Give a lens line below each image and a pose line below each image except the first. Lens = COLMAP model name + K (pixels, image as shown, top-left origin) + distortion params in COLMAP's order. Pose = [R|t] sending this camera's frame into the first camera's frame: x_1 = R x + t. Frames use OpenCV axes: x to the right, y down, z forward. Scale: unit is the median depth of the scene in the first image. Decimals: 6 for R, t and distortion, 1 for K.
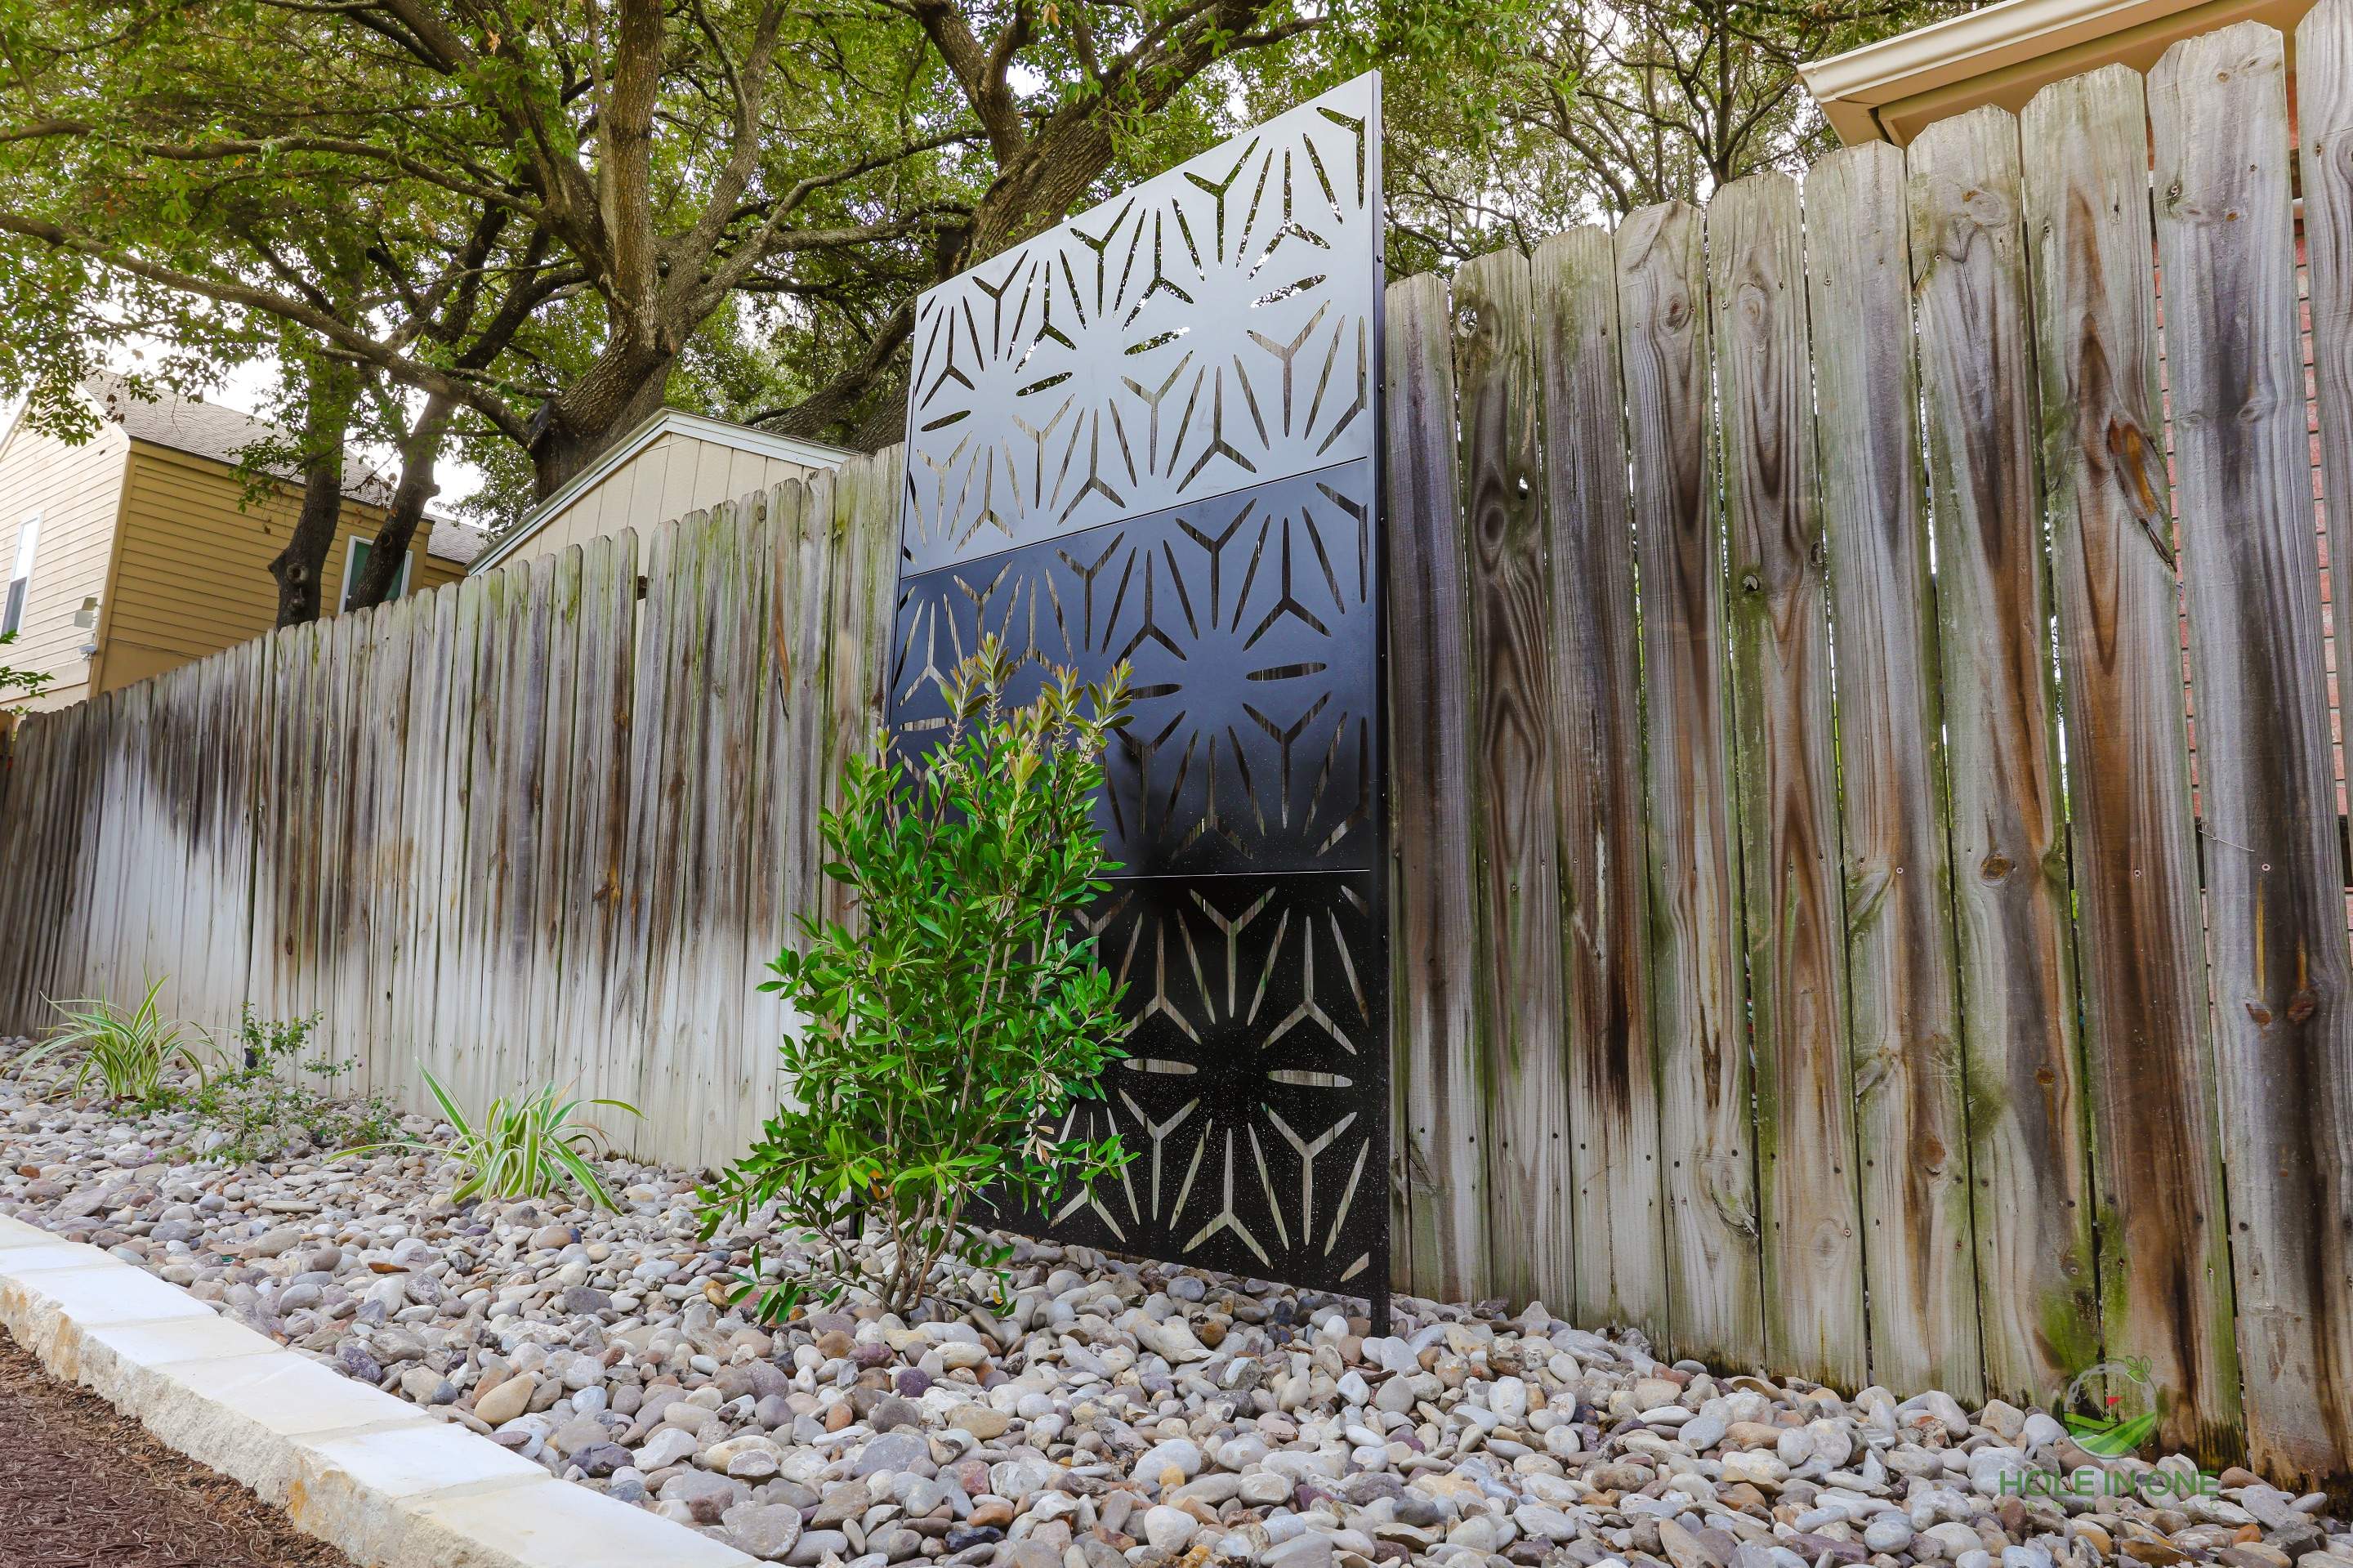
lens RADIAL K [[1643.7, 0, 1176.5], [0, 1643.7, 784.0], [0, 0, 1]] dist [-0.044250, 0.062791]
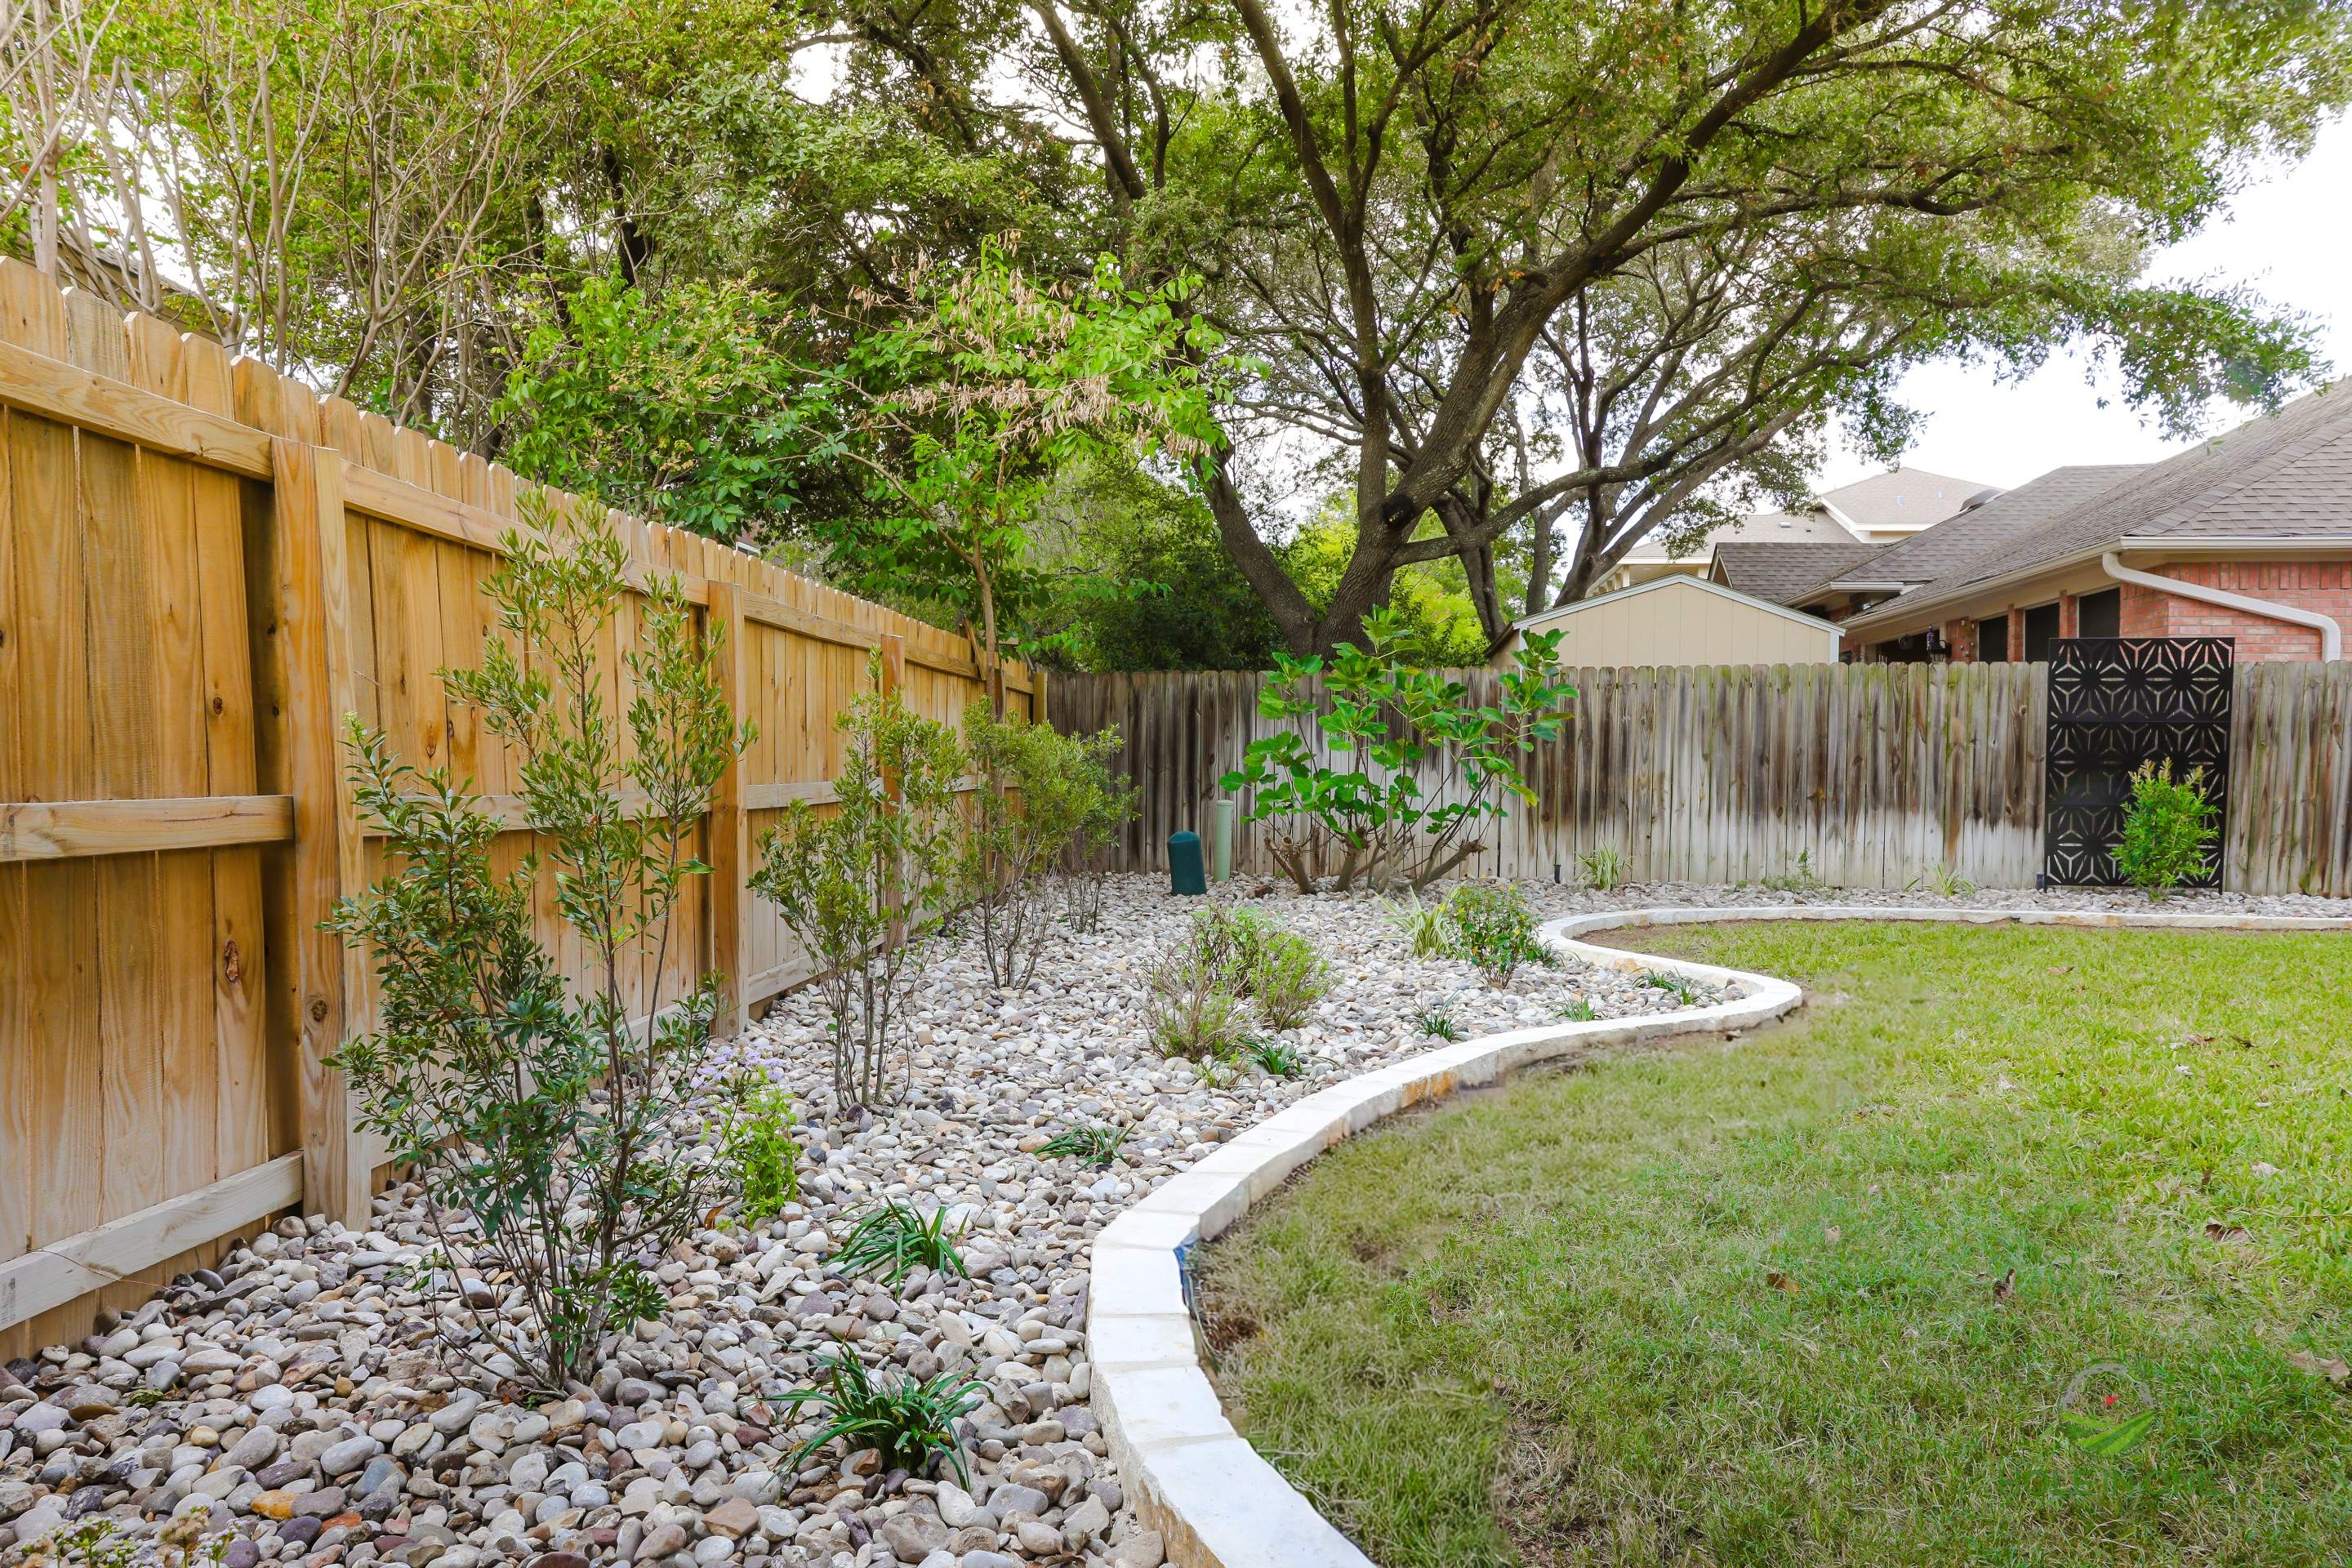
lens RADIAL K [[1643.0, 0, 1176.0], [0, 1643.0, 784.0], [0, 0, 1]] dist [-0.044250, 0.062791]
pose [[0.807181, -0.049517, 0.588224, -2.744329], [-0.047778, 0.987726, 0.148710, -0.303064], [-0.588367, -0.148139, 0.794908, -0.534785]]
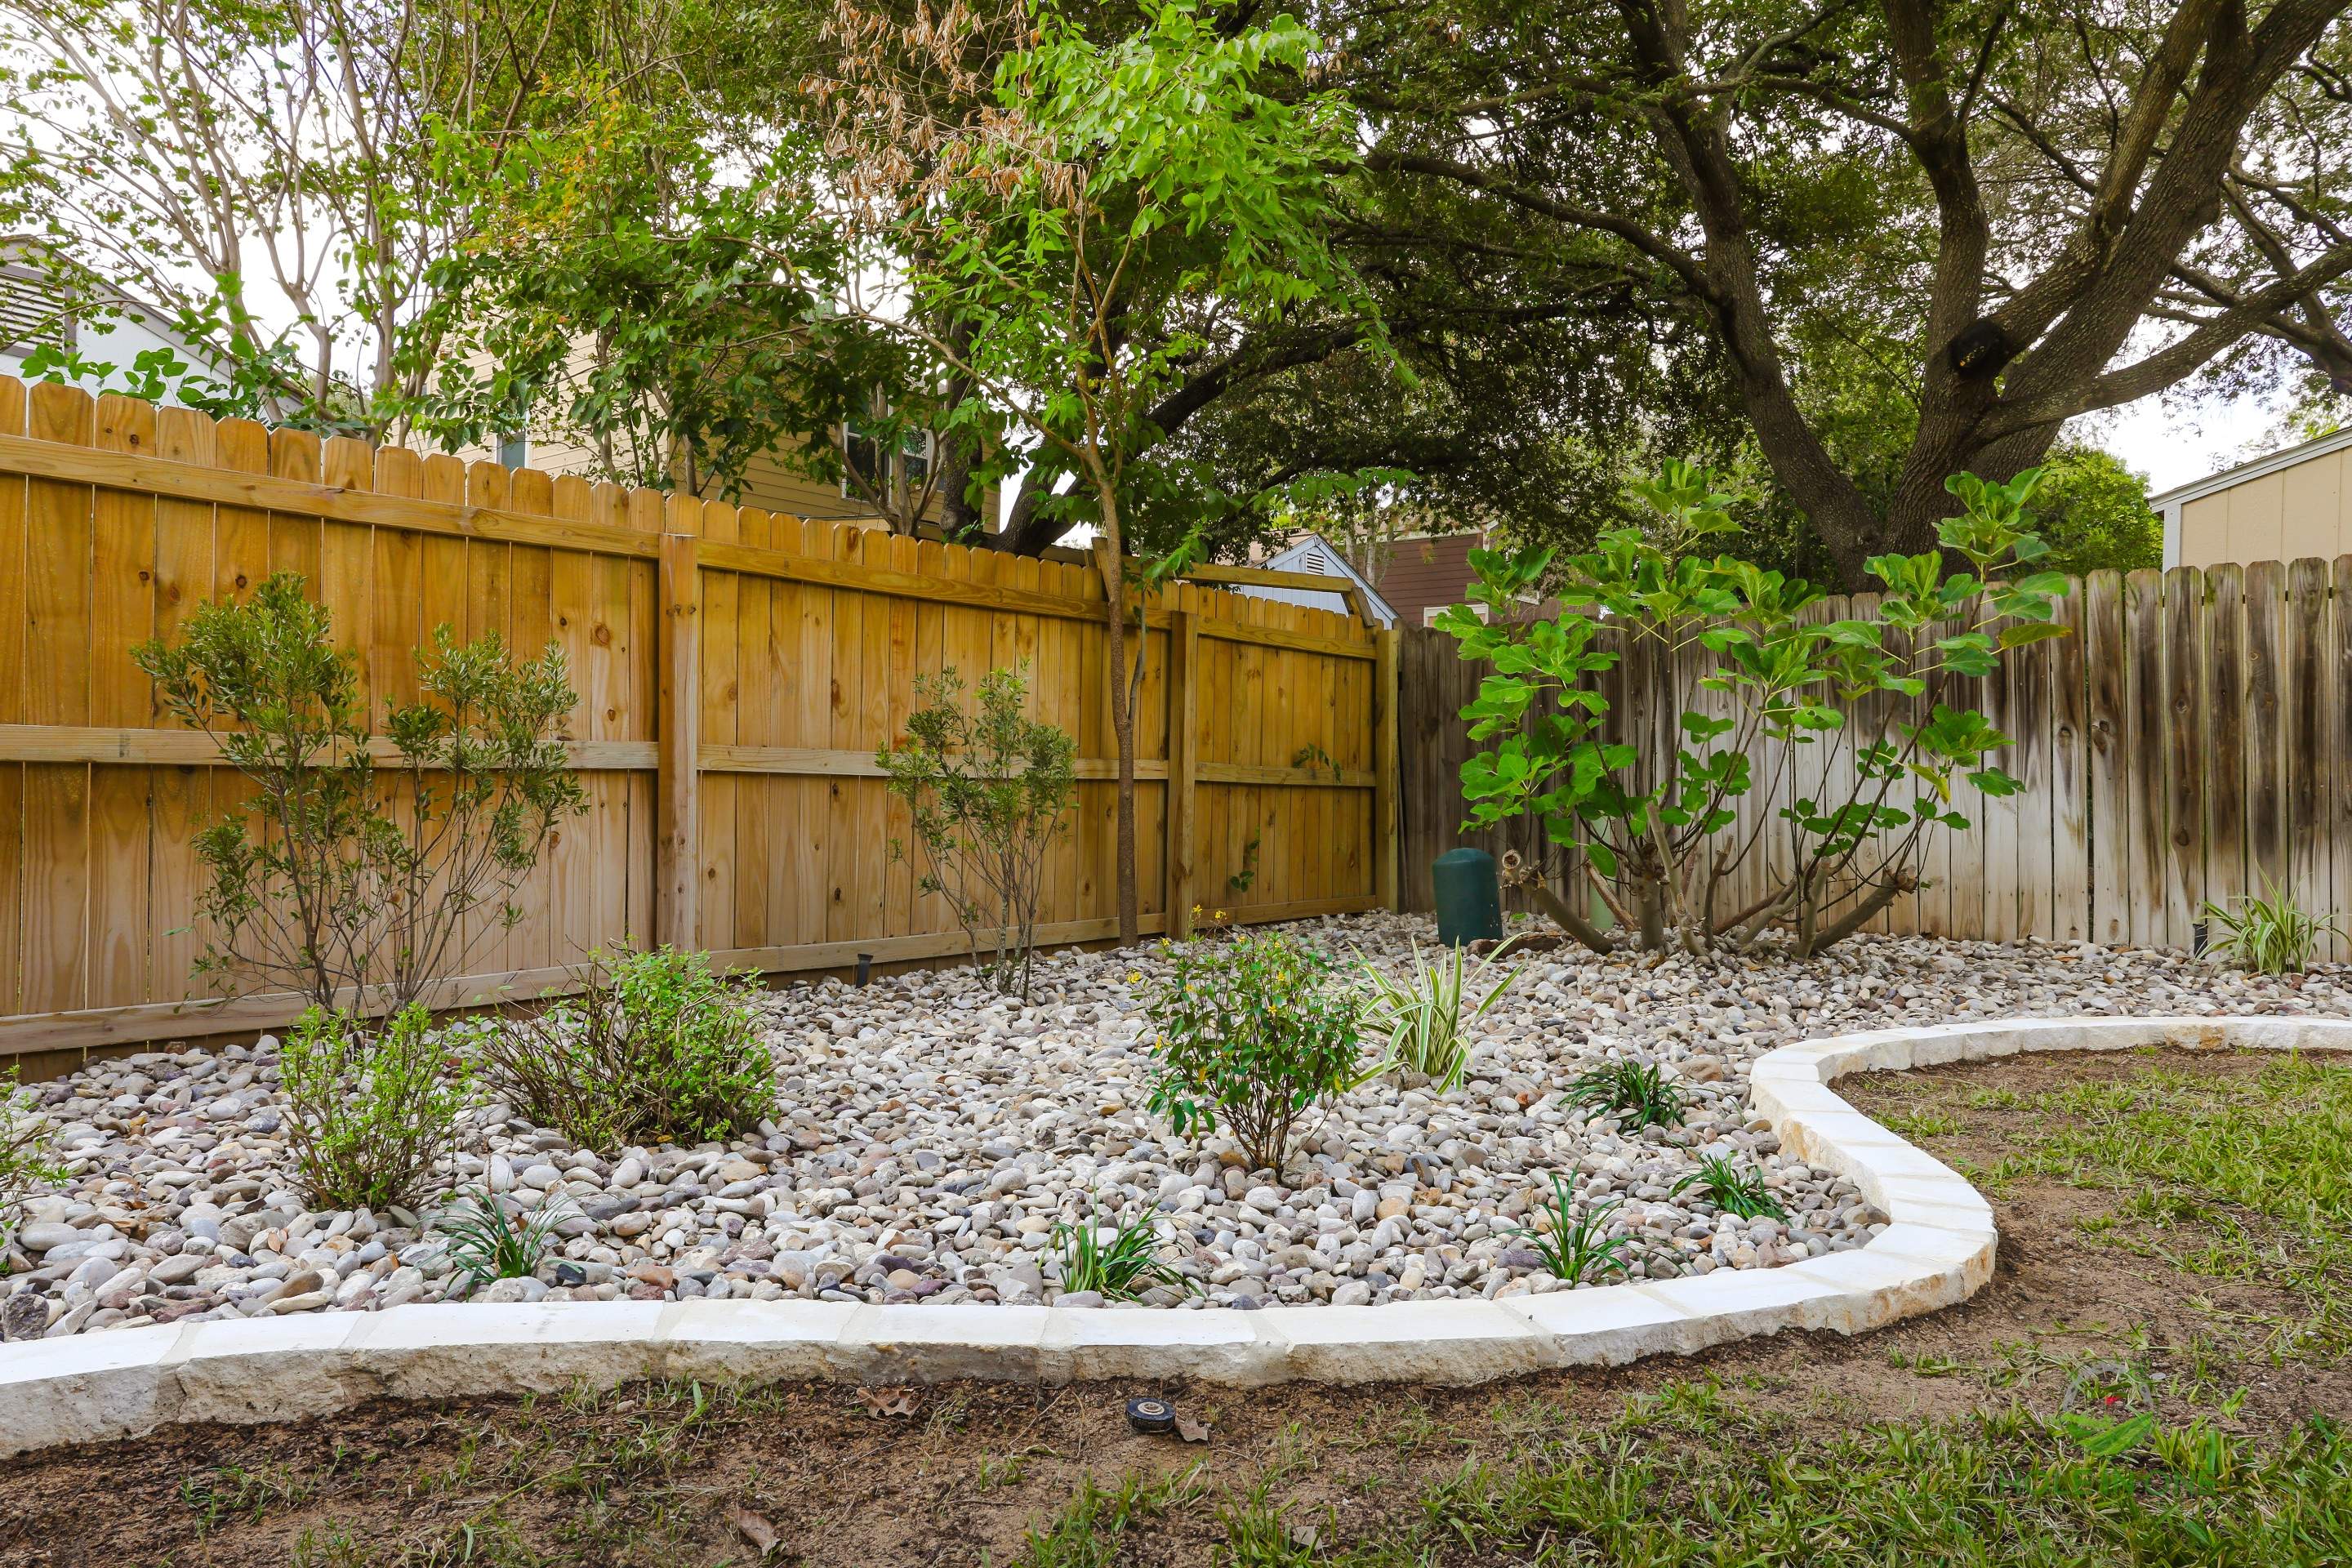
lens RADIAL K [[1643.0, 0, 1176.0], [0, 1643.0, 784.0], [0, 0, 1]] dist [-0.044250, 0.062791]
pose [[0.998157, -0.042864, 0.042948, -1.653640], [0.037246, 0.991581, 0.124018, -0.146670], [-0.047902, -0.122190, 0.991350, -0.187640]]
